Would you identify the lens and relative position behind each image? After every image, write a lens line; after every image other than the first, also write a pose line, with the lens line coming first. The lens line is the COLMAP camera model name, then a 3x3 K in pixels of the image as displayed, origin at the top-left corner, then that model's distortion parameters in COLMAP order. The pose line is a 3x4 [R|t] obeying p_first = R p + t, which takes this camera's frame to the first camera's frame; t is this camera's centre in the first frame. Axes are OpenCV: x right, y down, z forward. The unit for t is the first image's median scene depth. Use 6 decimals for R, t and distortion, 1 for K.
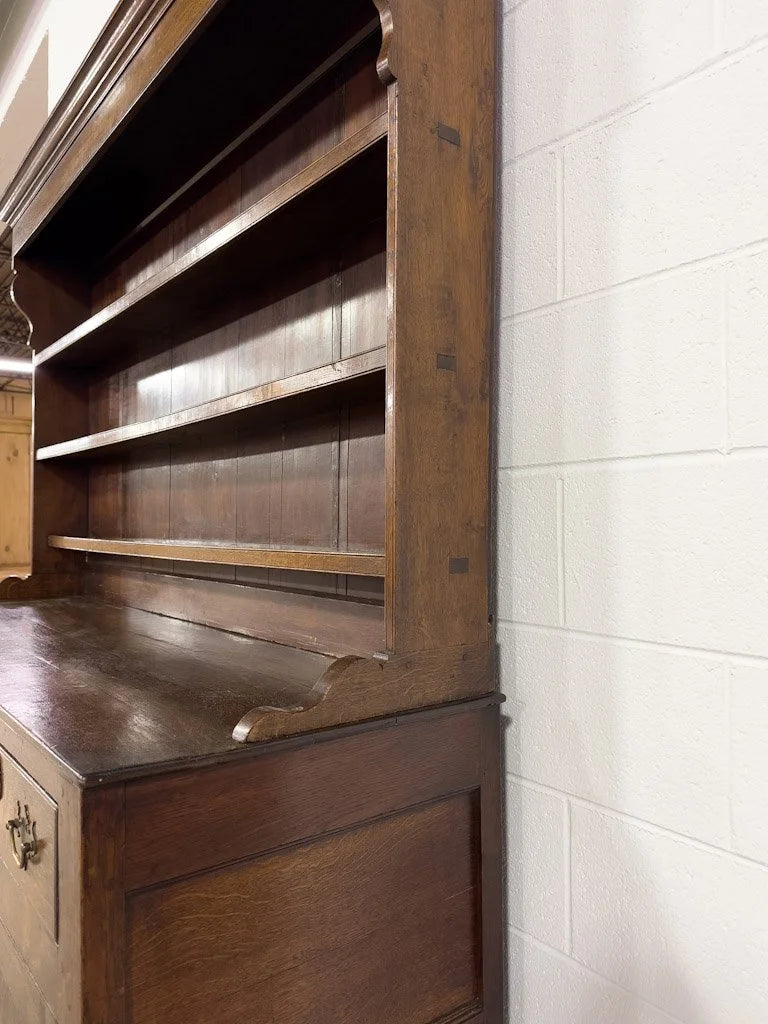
lens RADIAL K [[744.4, 0, 369.0], [0, 744.4, 501.3], [0, 0, 1]] dist [0.033337, -0.025255]
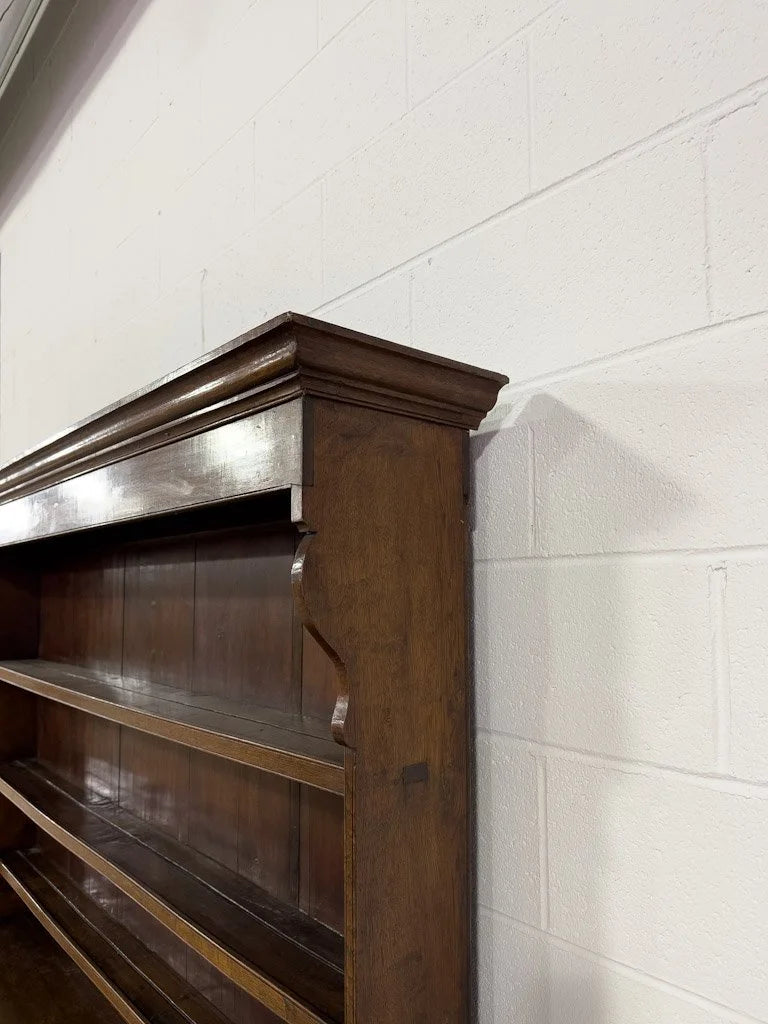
lens RADIAL K [[744.4, 0, 366.7], [0, 744.4, 536.4], [0, 0, 1]] dist [0.033337, -0.025255]
pose [[0.999575, -0.003296, 0.028956, 0.024744], [0.005331, 0.997500, -0.070467, -0.671894], [-0.028652, 0.070592, 0.997094, 0.108870]]
